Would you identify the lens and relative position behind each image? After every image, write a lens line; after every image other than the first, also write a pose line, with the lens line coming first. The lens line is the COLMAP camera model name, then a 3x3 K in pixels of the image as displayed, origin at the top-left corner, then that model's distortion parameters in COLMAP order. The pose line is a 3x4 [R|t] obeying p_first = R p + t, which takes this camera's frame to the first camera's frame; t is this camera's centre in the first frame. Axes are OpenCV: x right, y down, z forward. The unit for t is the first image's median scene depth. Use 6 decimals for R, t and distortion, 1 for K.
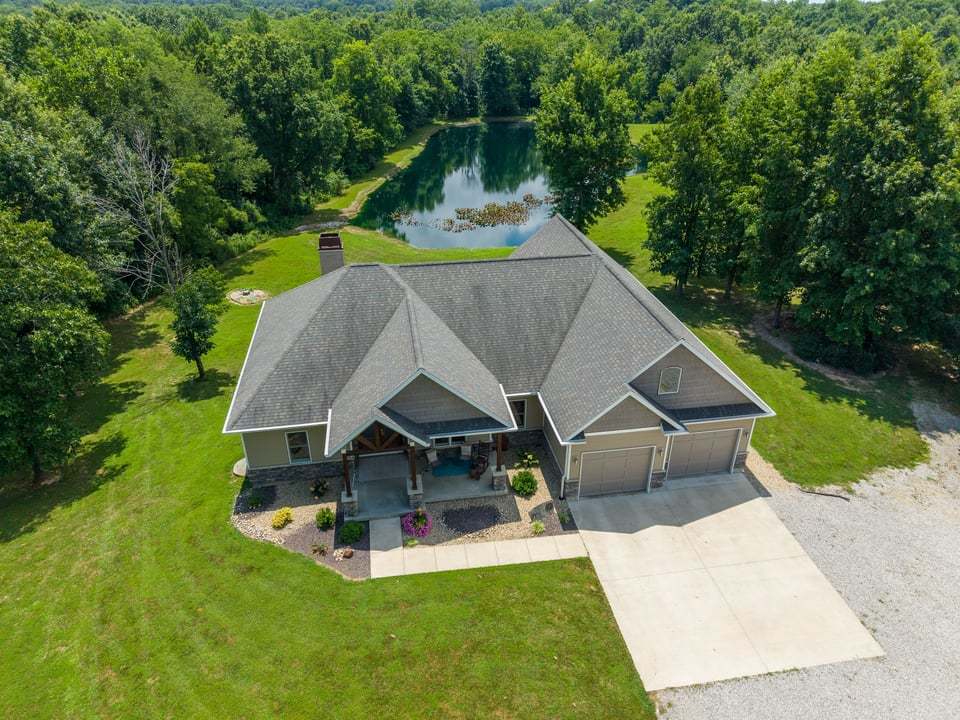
lens RADIAL K [[662.8, 0, 480.0], [0, 662.8, 360.0], [0, 0, 1]] dist [-0.003543, -0.005185]
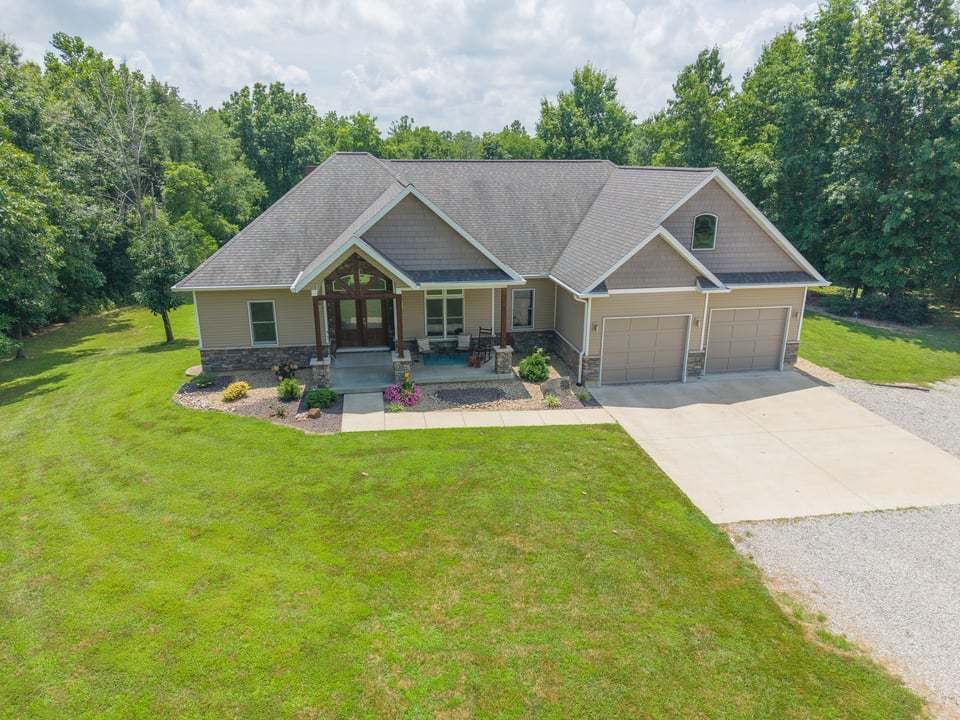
lens RADIAL K [[661.6, 0, 480.0], [0, 661.6, 360.0], [0, 0, 1]] dist [0.003588, -0.003453]
pose [[0.999979, 0.005490, 0.003475, -0.003795], [-0.004708, 0.980835, -0.194785, 0.349365], [-0.004478, 0.194764, 0.980840, 0.195348]]
